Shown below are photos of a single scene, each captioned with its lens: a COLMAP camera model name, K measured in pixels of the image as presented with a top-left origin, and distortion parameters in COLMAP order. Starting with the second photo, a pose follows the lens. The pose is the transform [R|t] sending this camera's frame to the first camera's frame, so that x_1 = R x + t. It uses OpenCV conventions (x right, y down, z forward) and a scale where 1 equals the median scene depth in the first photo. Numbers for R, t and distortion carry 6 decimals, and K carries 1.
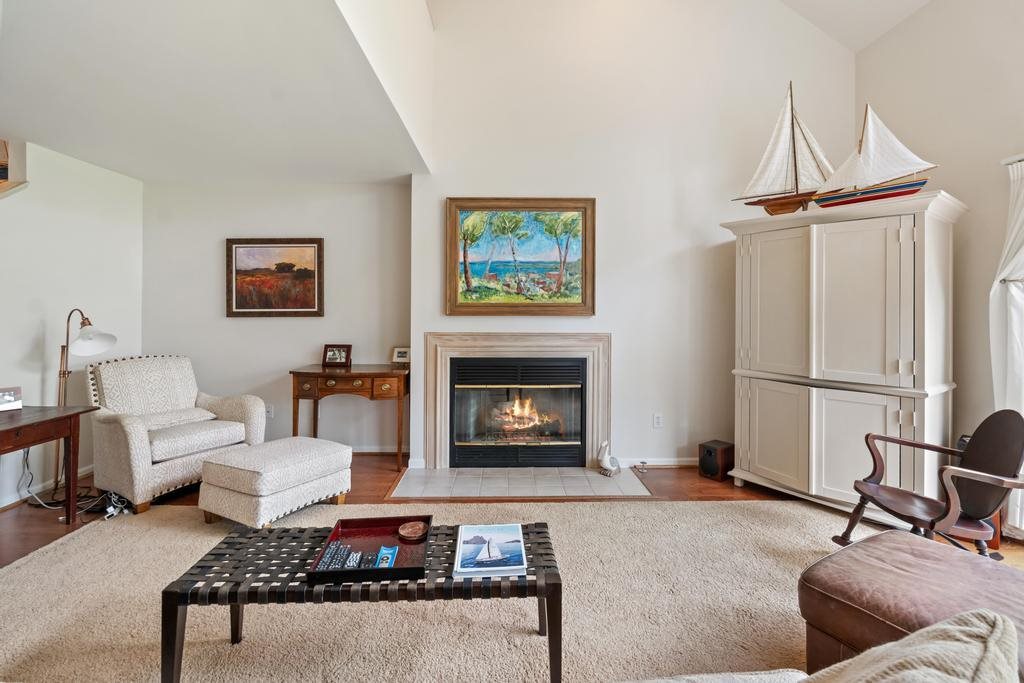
lens RADIAL K [[462.3, 0, 511.5], [0, 462.3, 306.8], [0, 0, 1]] dist [-0.004336, -0.000290]
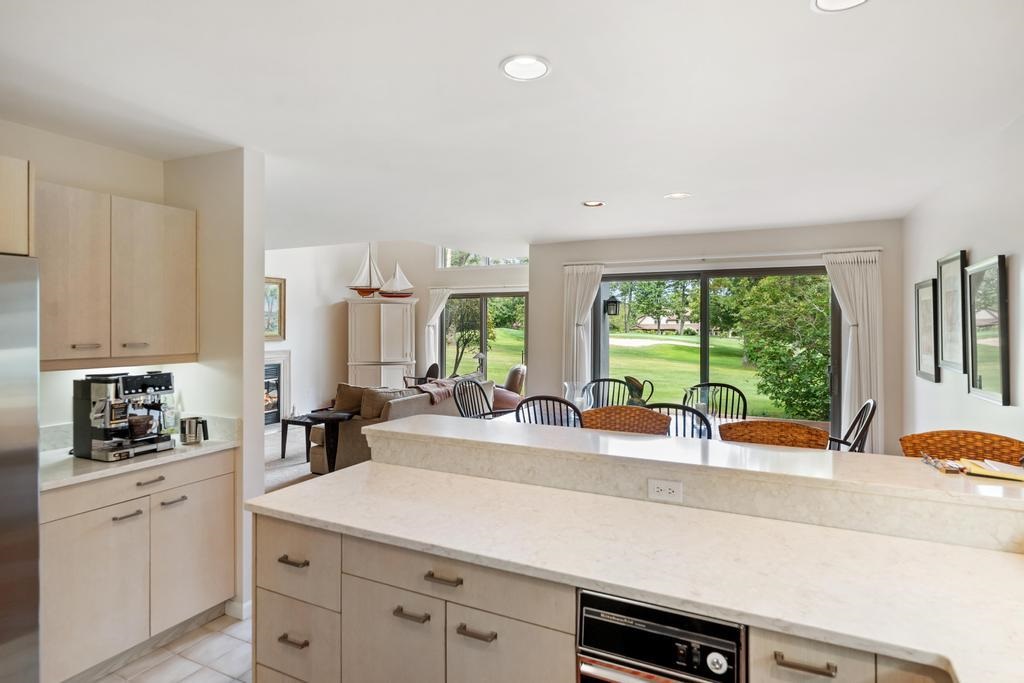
lens RADIAL K [[550.1, 0, 512.3], [0, 550.1, 325.4], [0, 0, 1]] dist [-0.001084, -0.000010]
pose [[0.460034, -0.006839, 0.887875, -1.386114], [-0.000514, 0.999968, 0.007968, -0.061419], [-0.887901, -0.004122, 0.460016, -0.857813]]
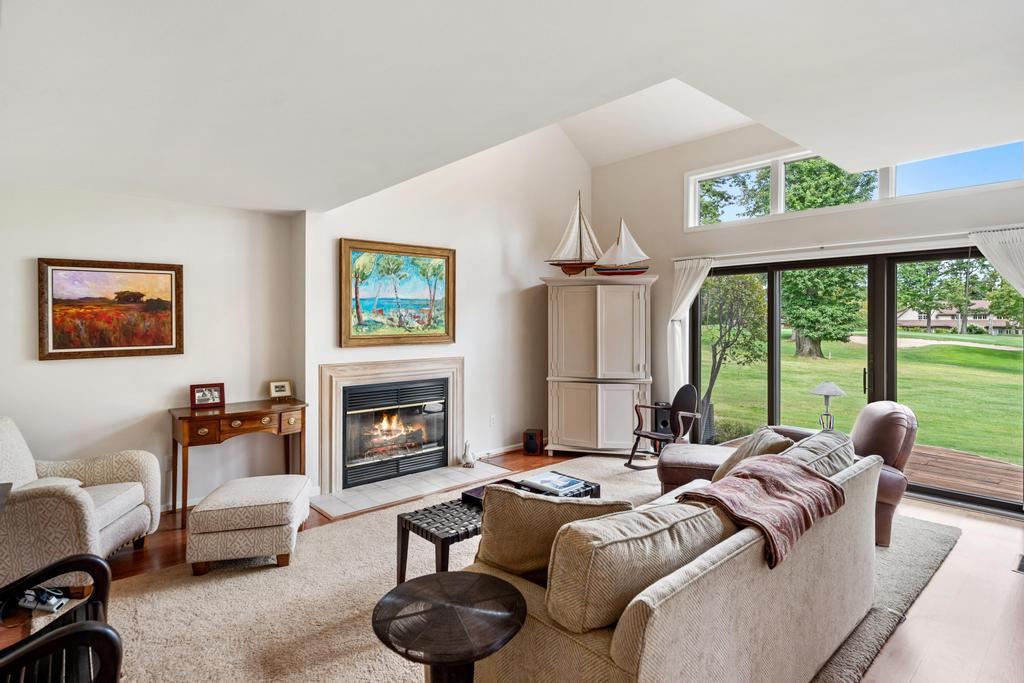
lens RADIAL K [[530.5, 0, 508.4], [0, 530.5, 321.7], [0, 0, 1]] dist [-0.001080, 0.000645]
pose [[0.764105, -0.007447, 0.645049, -0.633383], [0.004012, 0.999969, 0.006791, -0.048140], [-0.645080, -0.002601, 0.764111, -0.190023]]
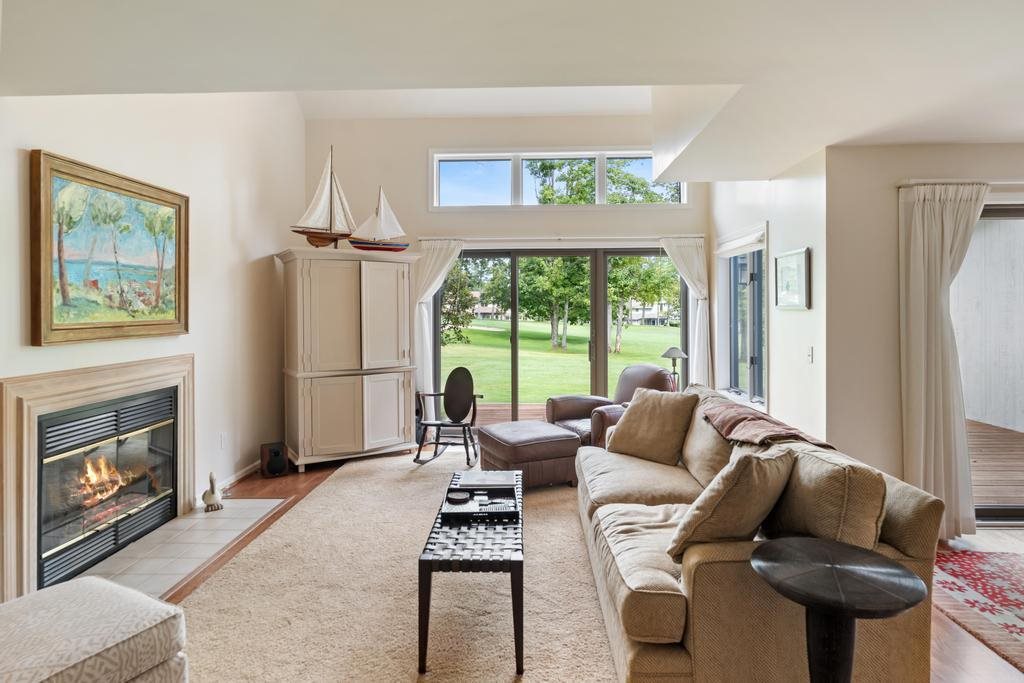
lens RADIAL K [[577.4, 0, 513.7], [0, 577.4, 309.6], [0, 0, 1]] dist [0.000891, 0.000632]
pose [[0.053120, -0.008678, 0.998550, -0.850639], [0.003581, 0.999957, 0.008500, -0.032593], [-0.998582, 0.003124, 0.053149, 0.340699]]
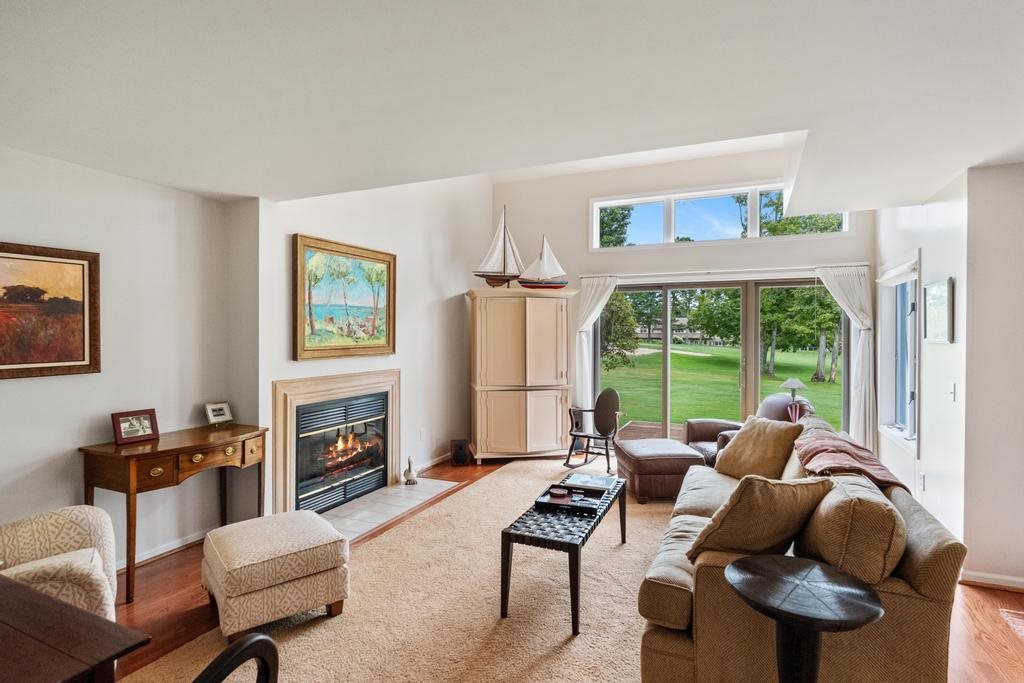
lens RADIAL K [[524.8, 0, 508.6], [0, 524.8, 338.0], [0, 0, 1]] dist [0.001473, 0.000148]
pose [[0.431957, -0.012968, 0.901801, -0.898224], [-0.001433, 0.999885, 0.015065, -0.043160], [-0.901893, -0.007800, 0.431889, 0.160428]]
